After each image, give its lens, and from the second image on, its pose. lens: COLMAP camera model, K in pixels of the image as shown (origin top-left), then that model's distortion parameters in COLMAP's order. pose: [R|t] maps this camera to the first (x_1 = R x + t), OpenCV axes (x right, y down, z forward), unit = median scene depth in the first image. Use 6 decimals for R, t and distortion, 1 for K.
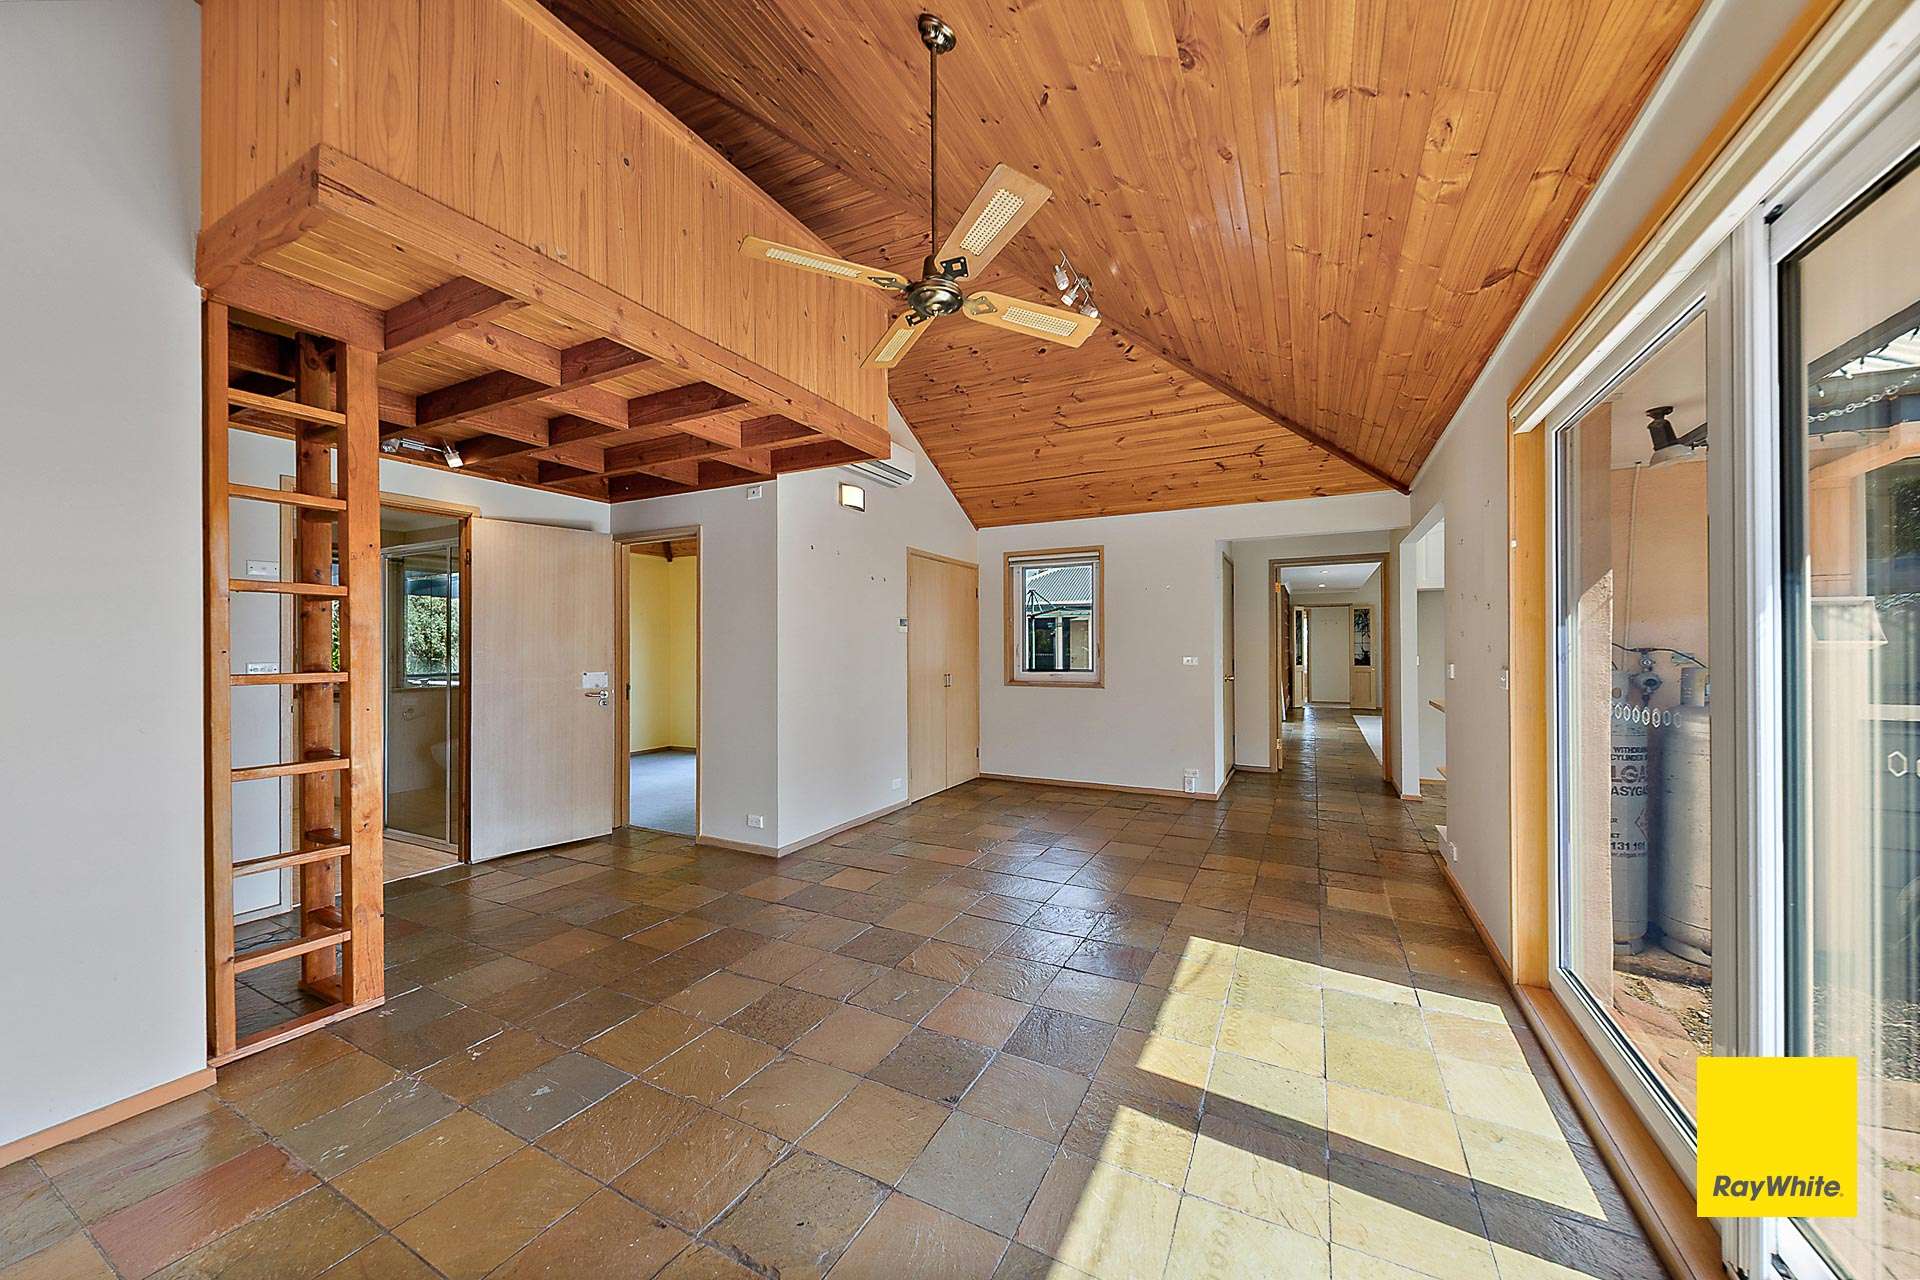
lens RADIAL K [[669.3, 0, 986.6], [0, 669.3, 646.5], [0, 0, 1]] dist [0.000153, -0.000058]
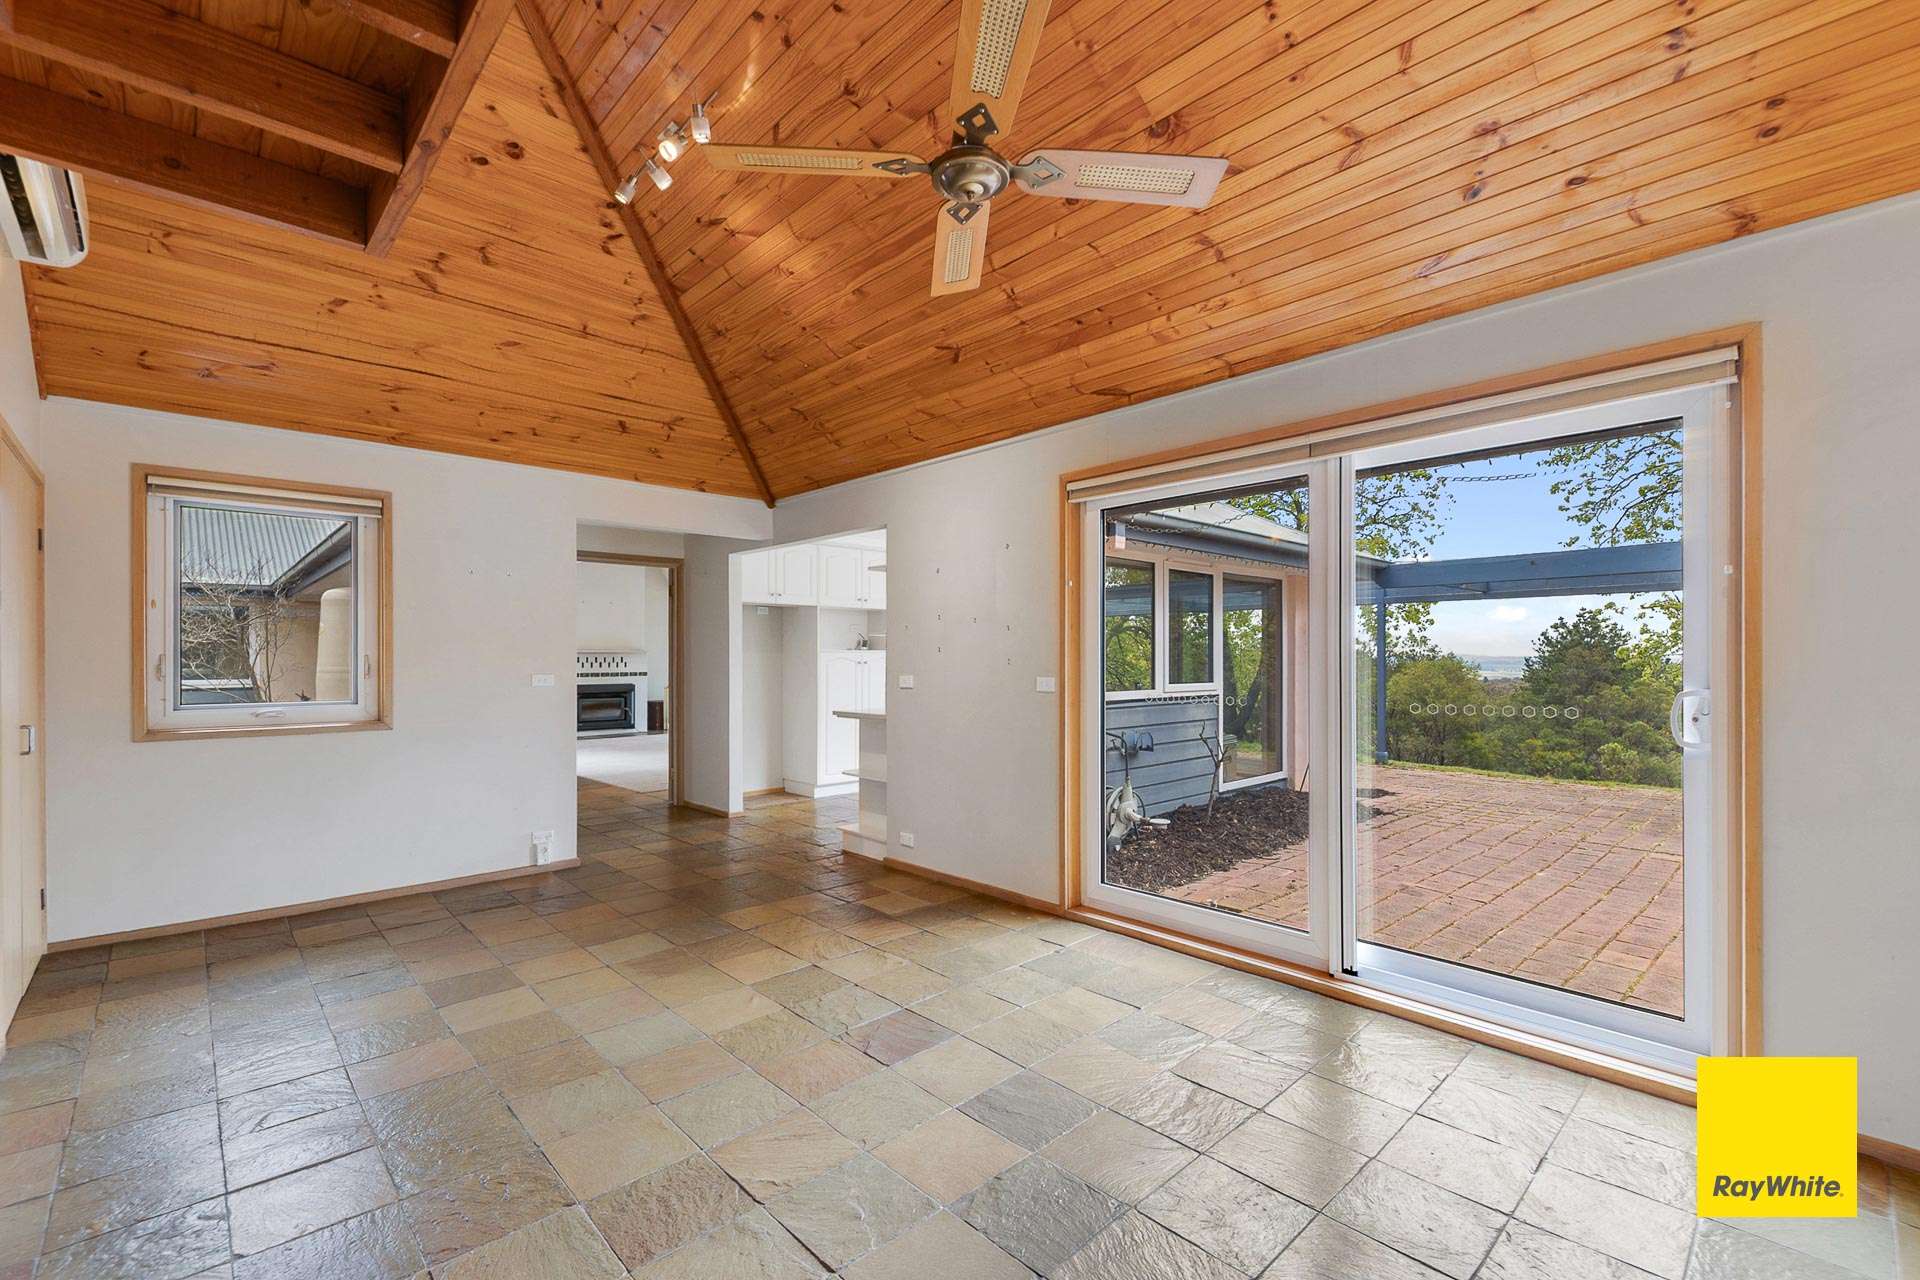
lens RADIAL K [[817.5, 0, 964.2], [0, 817.5, 658.8], [0, 0, 1]] dist [0.000729, 0.000082]
pose [[0.345304, 0.006477, 0.938469, -0.401705], [-0.002732, 0.999979, -0.005896, 0.003330], [-0.938487, -0.000528, 0.345314, 0.311236]]
